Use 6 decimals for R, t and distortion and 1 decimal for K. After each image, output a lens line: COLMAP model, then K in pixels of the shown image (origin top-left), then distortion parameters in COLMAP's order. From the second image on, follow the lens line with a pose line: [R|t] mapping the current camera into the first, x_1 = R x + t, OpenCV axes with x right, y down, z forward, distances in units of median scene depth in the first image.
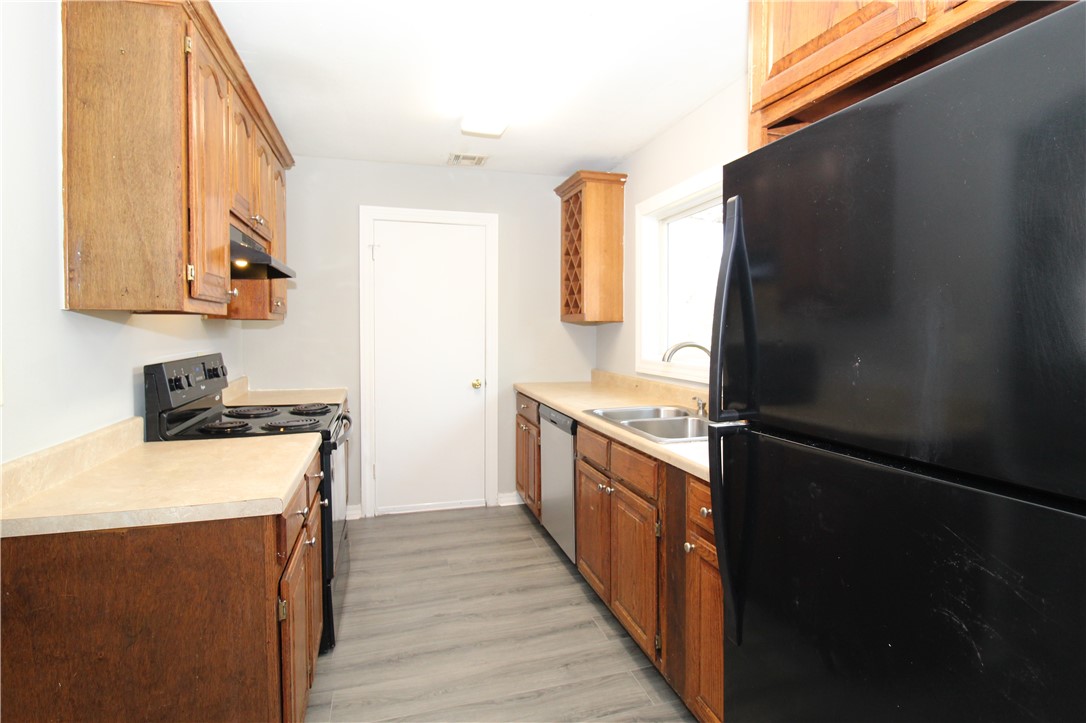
lens RADIAL K [[559.0, 0, 523.7], [0, 559.0, 358.8], [0, 0, 1]] dist [-0.001629, -0.013940]
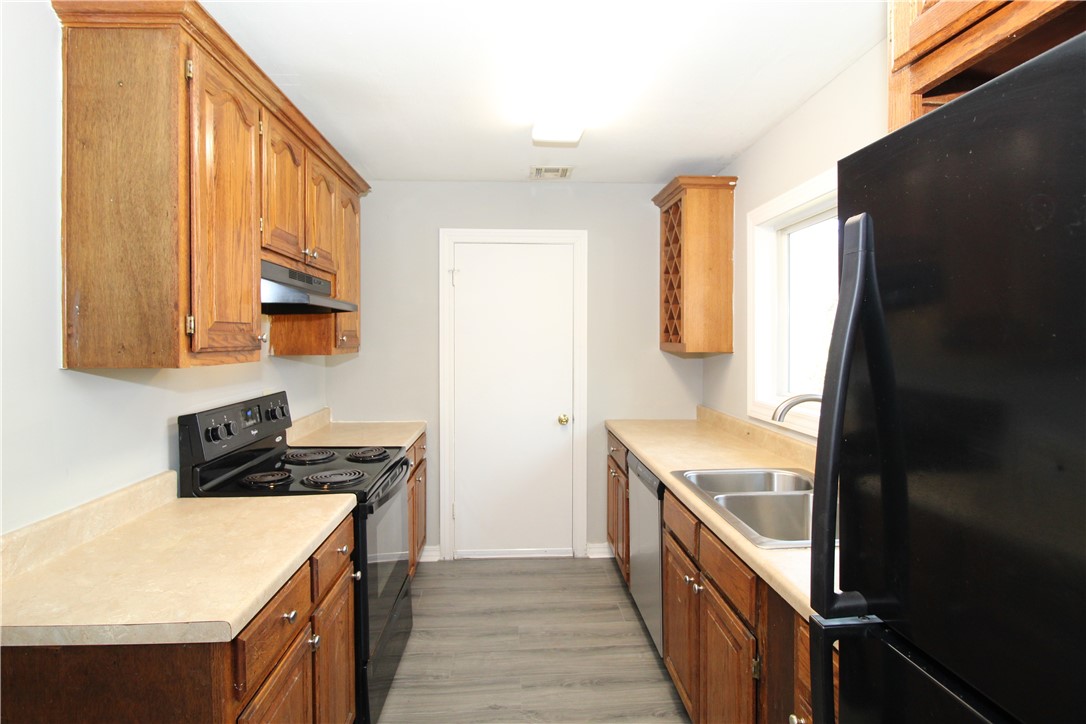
lens RADIAL K [[559.0, 0, 523.7], [0, 559.0, 359.3], [0, 0, 1]] dist [-0.001629, -0.013940]
pose [[0.976463, 0.001240, -0.215683, 0.085311], [-0.004734, 0.999866, -0.015683, -0.067315], [0.215635, 0.016334, 0.976337, 0.191575]]
